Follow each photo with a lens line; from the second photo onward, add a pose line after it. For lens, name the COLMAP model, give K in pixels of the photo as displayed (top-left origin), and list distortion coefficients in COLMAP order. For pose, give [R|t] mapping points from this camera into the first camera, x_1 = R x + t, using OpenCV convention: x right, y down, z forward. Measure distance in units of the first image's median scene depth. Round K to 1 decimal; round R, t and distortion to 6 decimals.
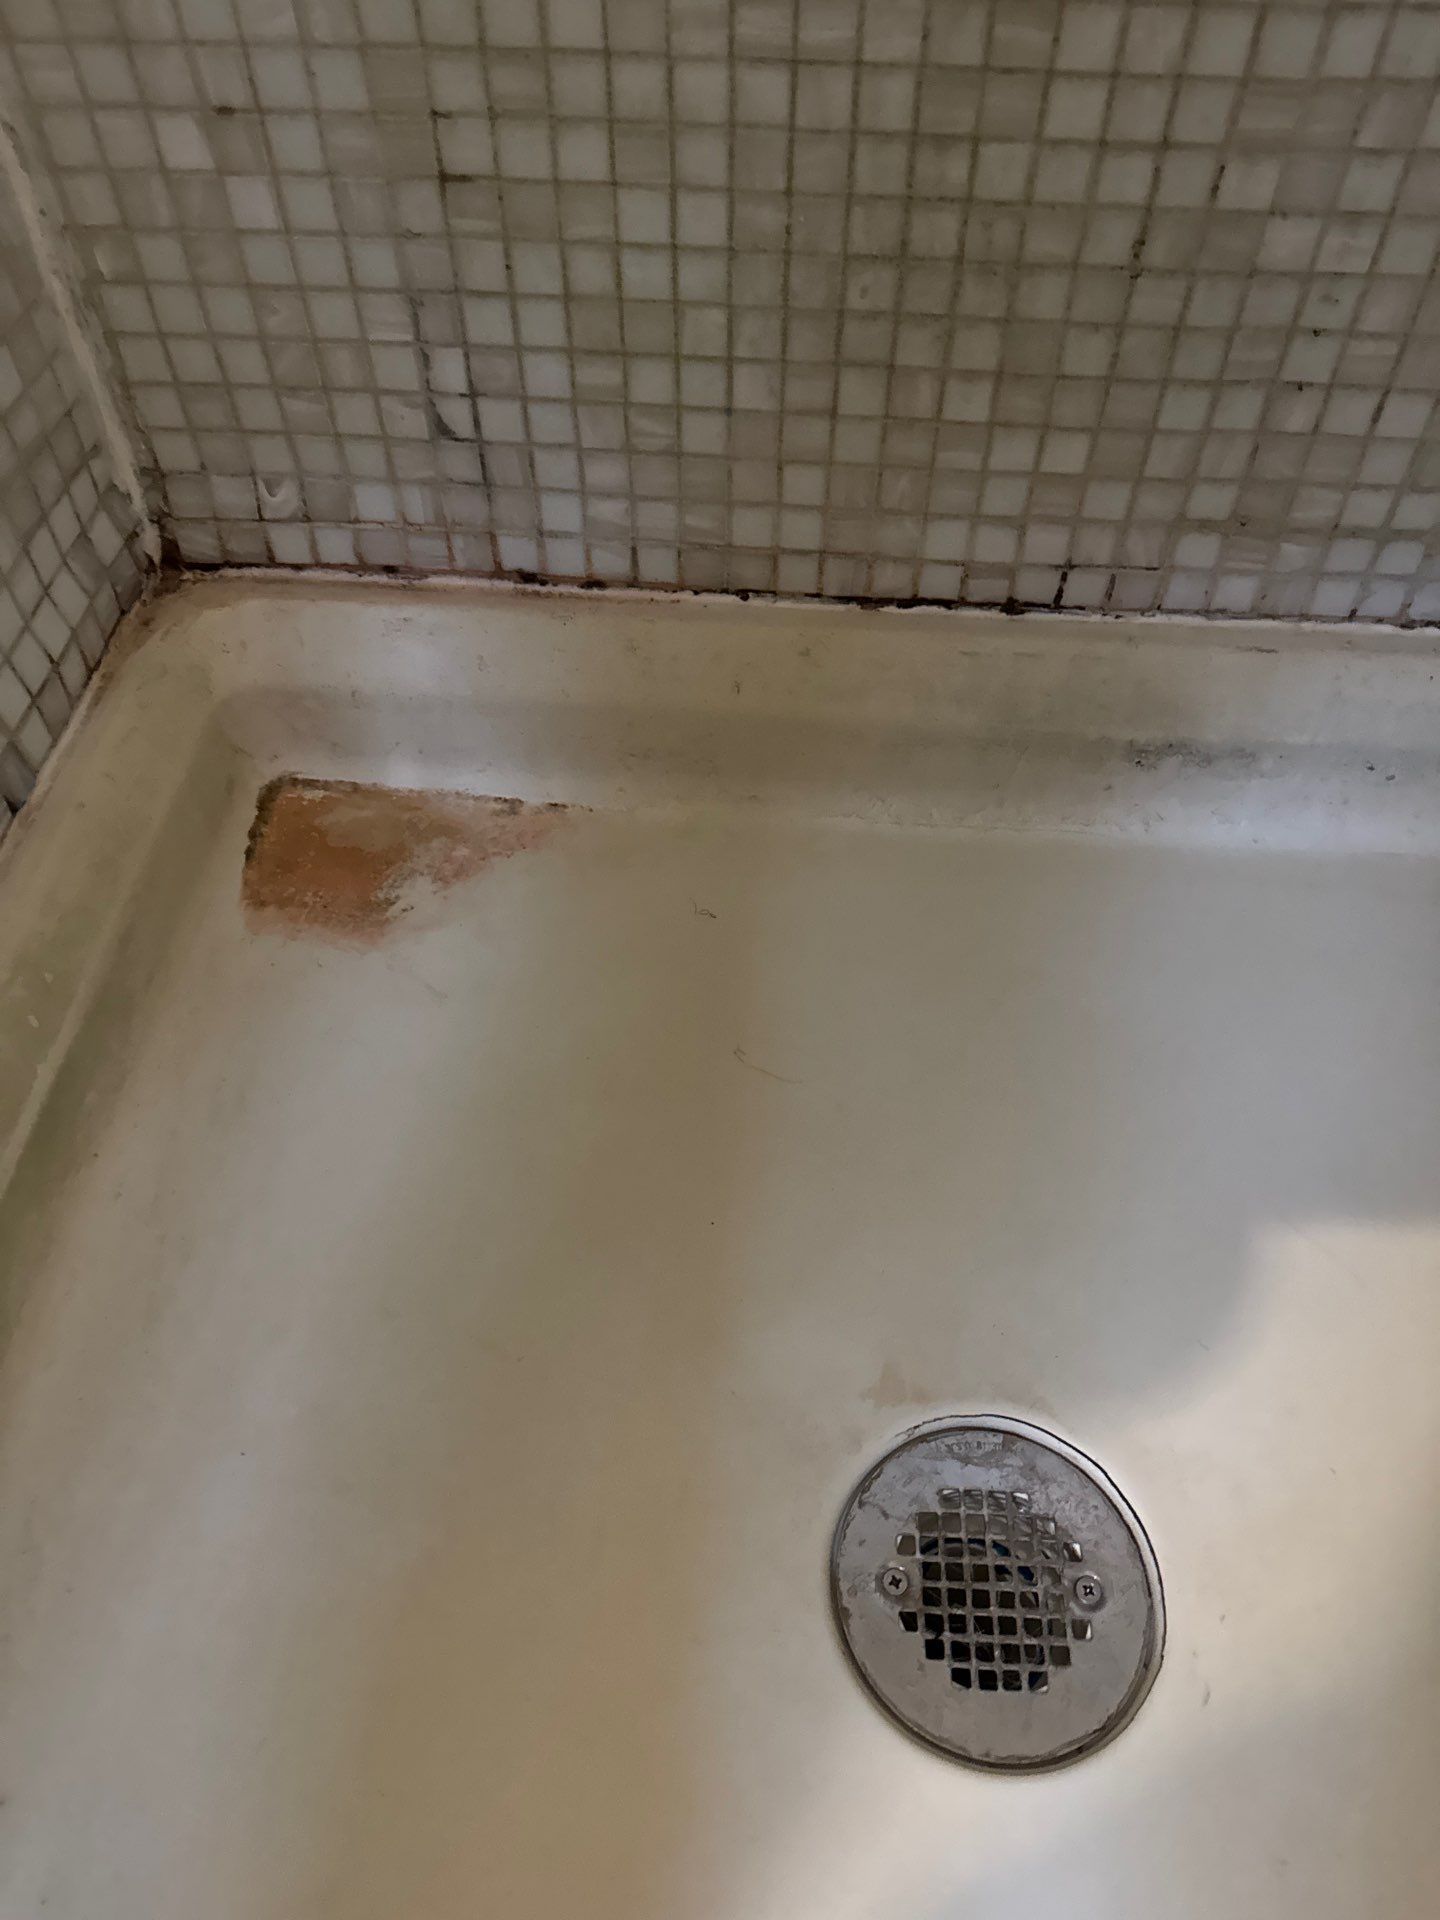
lens RADIAL K [[1328.1, 0, 723.4], [0, 1328.1, 958.8], [0, 0, 1]] dist [0.006464, -0.005411]
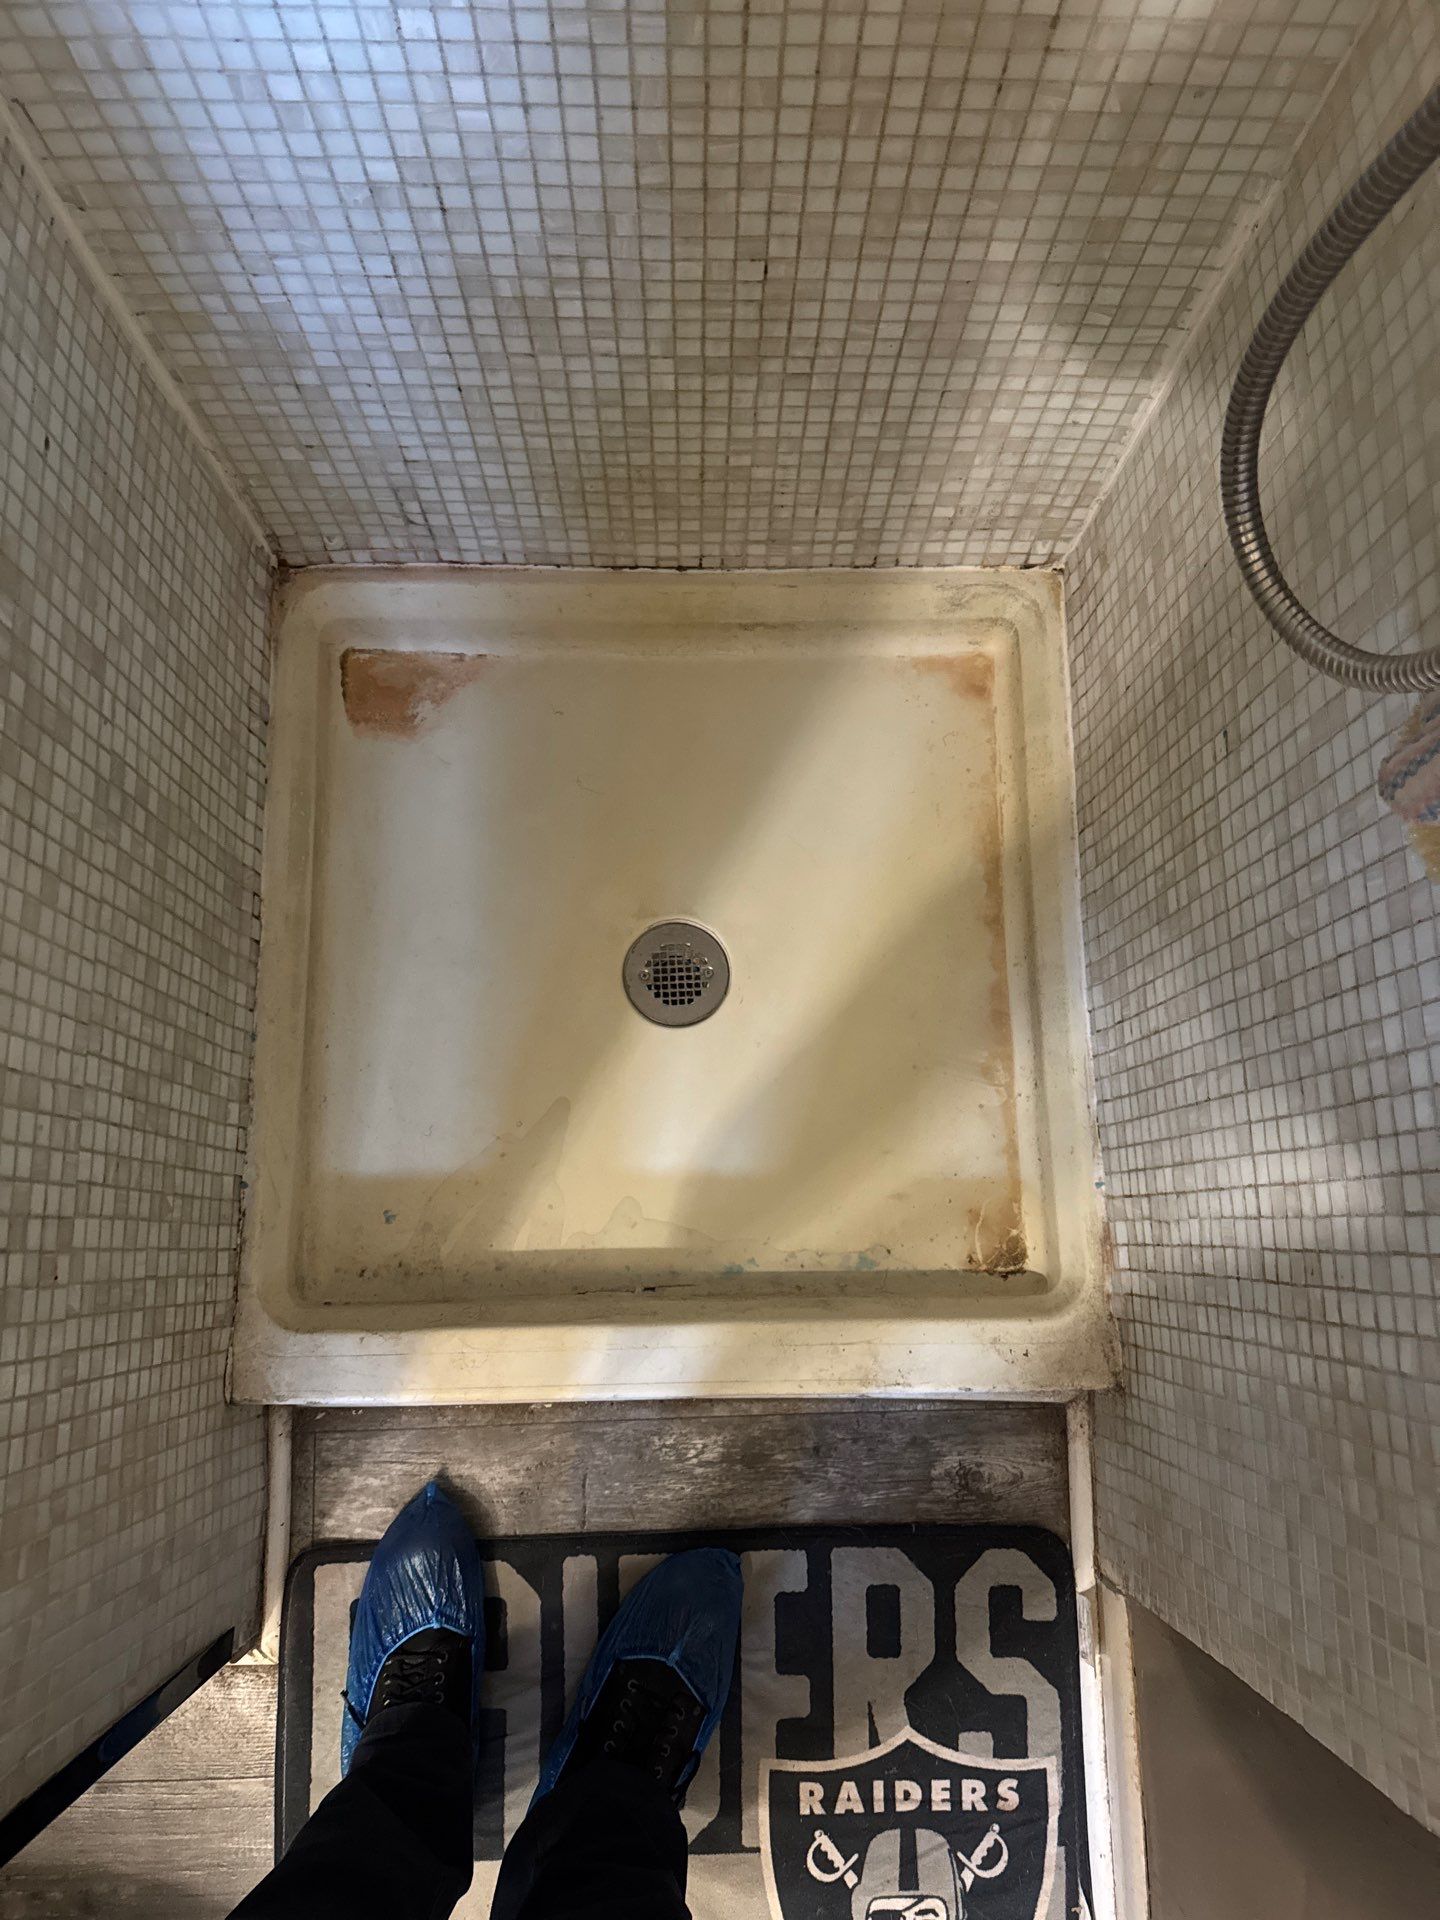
lens RADIAL K [[1328.1, 0, 717.9], [0, 1328.1, 960.6], [0, 0, 1]] dist [0.006464, -0.005411]
pose [[0.995504, -0.088721, 0.033184, 0.151119], [0.064691, 0.892696, 0.445993, -0.672557], [-0.069192, -0.441841, 0.894421, -1.269189]]
